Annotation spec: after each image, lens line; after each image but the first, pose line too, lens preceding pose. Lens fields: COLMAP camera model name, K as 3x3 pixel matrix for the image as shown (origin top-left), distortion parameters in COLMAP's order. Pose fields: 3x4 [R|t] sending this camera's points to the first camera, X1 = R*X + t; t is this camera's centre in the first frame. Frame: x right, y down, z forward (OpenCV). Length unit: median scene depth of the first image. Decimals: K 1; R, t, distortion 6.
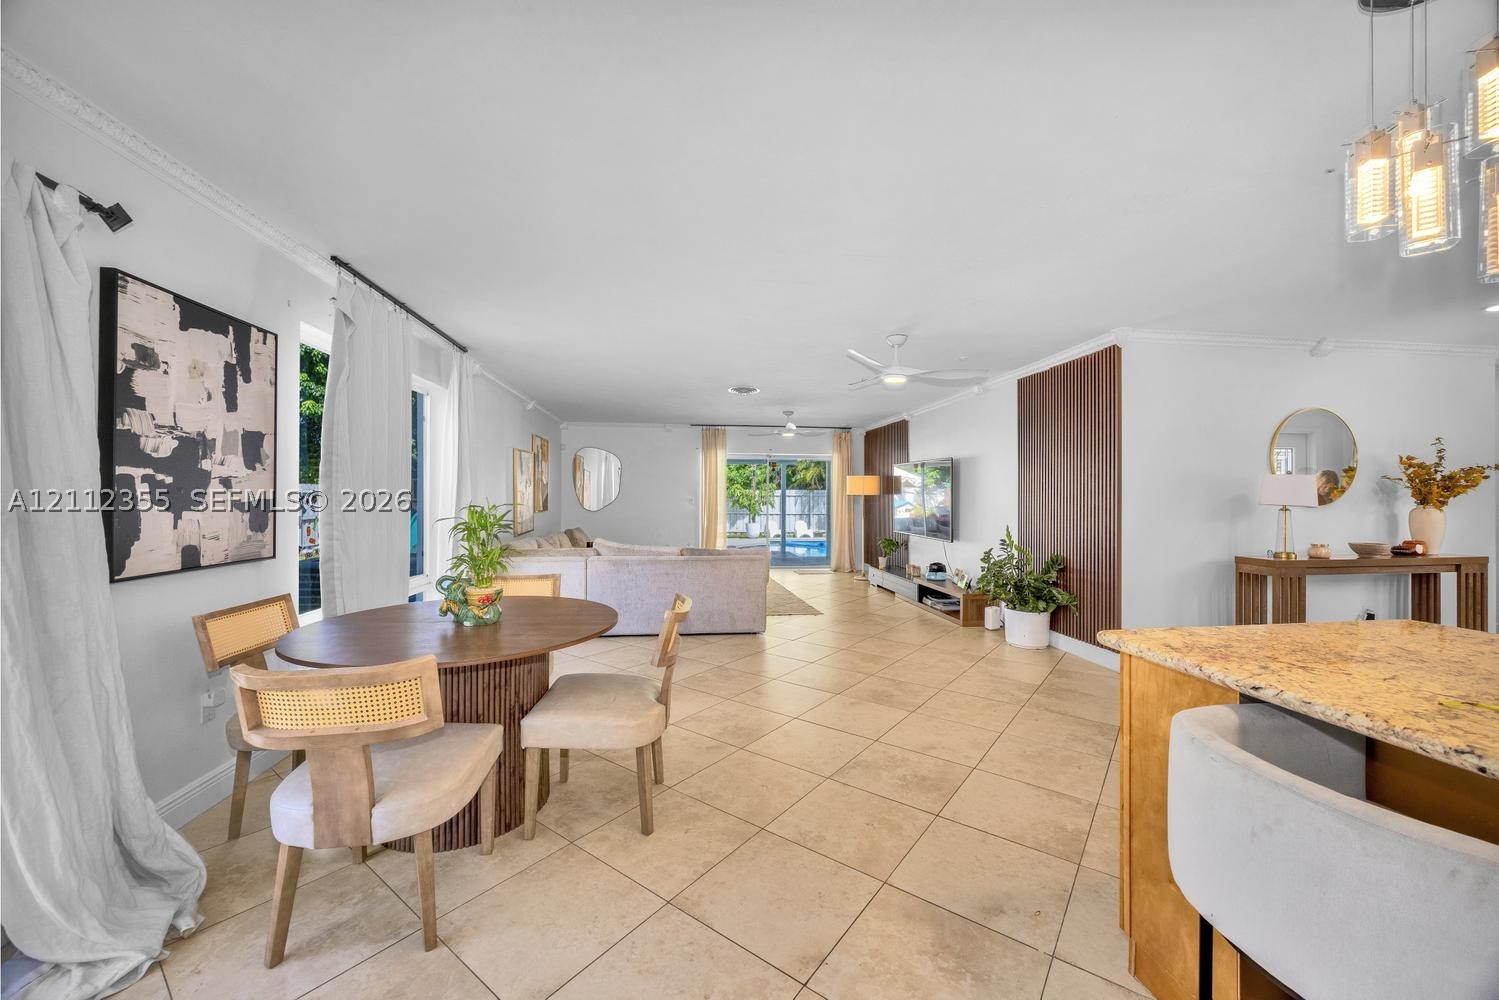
lens RADIAL K [[568.4, 0, 753.9], [0, 568.4, 492.4], [0, 0, 1]] dist [0.000164, -0.000752]
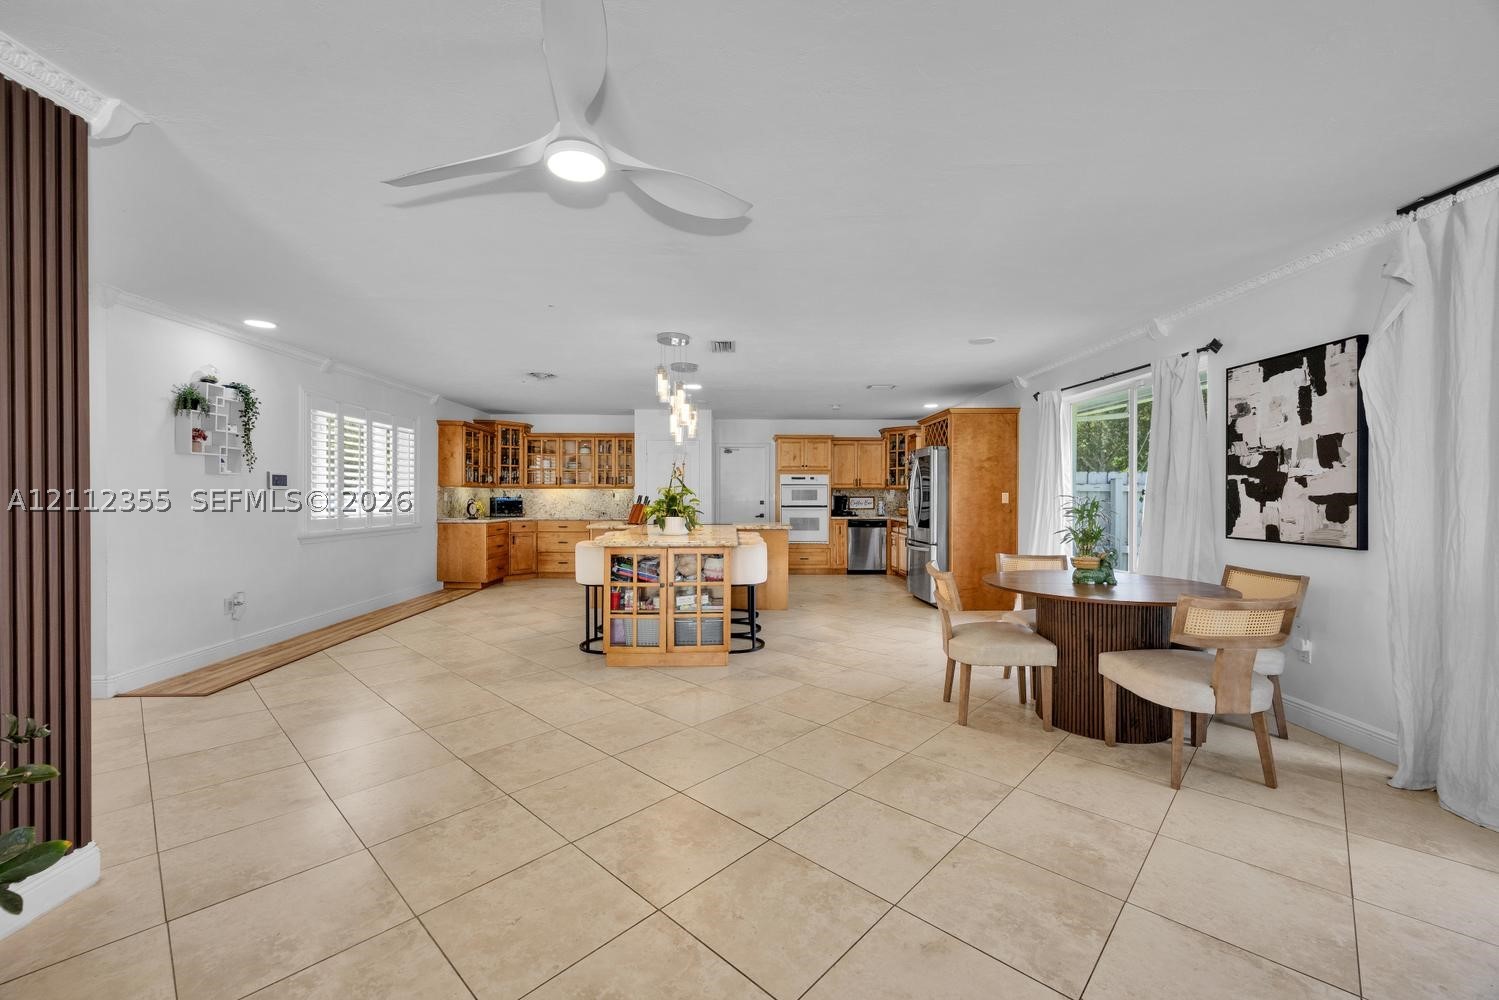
lens RADIAL K [[599.2, 0, 754.2], [0, 599.2, 497.3], [0, 0, 1]] dist [0.008873, -0.000134]
pose [[-0.994892, -0.005956, 0.100771, 0.105197], [-0.006579, 0.999961, -0.005851, 0.023486], [-0.100732, -0.006484, -0.994892, 1.577185]]
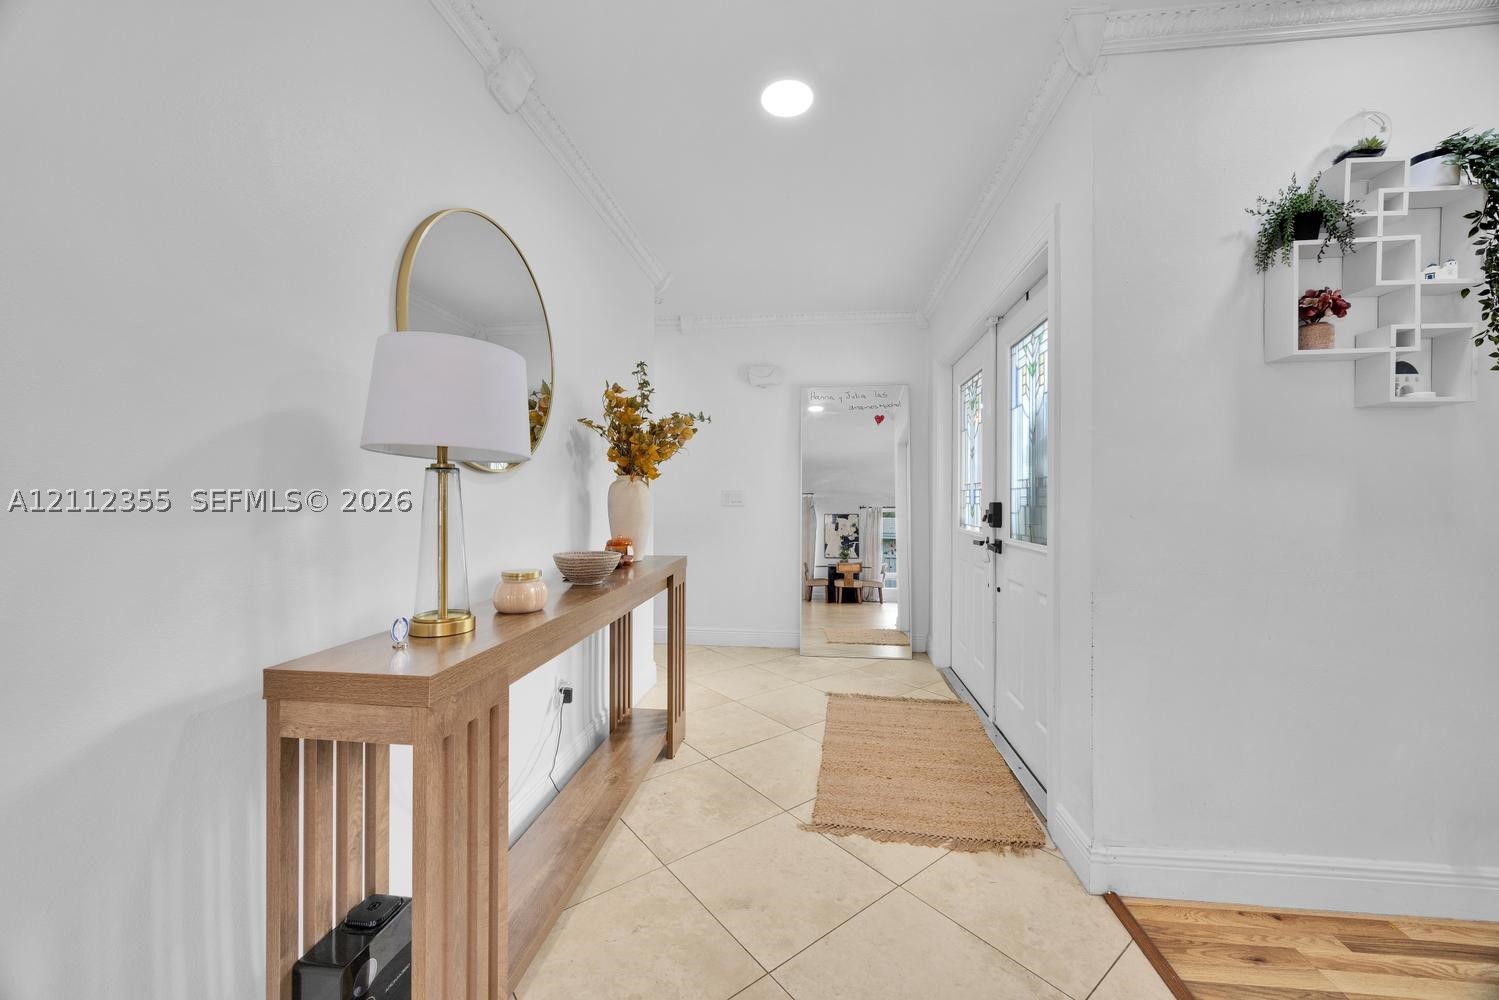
lens RADIAL K [[568.4, 0, 748.5], [0, 568.4, 498.2], [0, 0, 1]] dist [0.000164, -0.000752]
pose [[0.251878, -0.003160, 0.967754, 0.758696], [-0.009246, 0.999941, 0.005671, 0.047001], [-0.967715, -0.010376, 0.251834, 0.850281]]
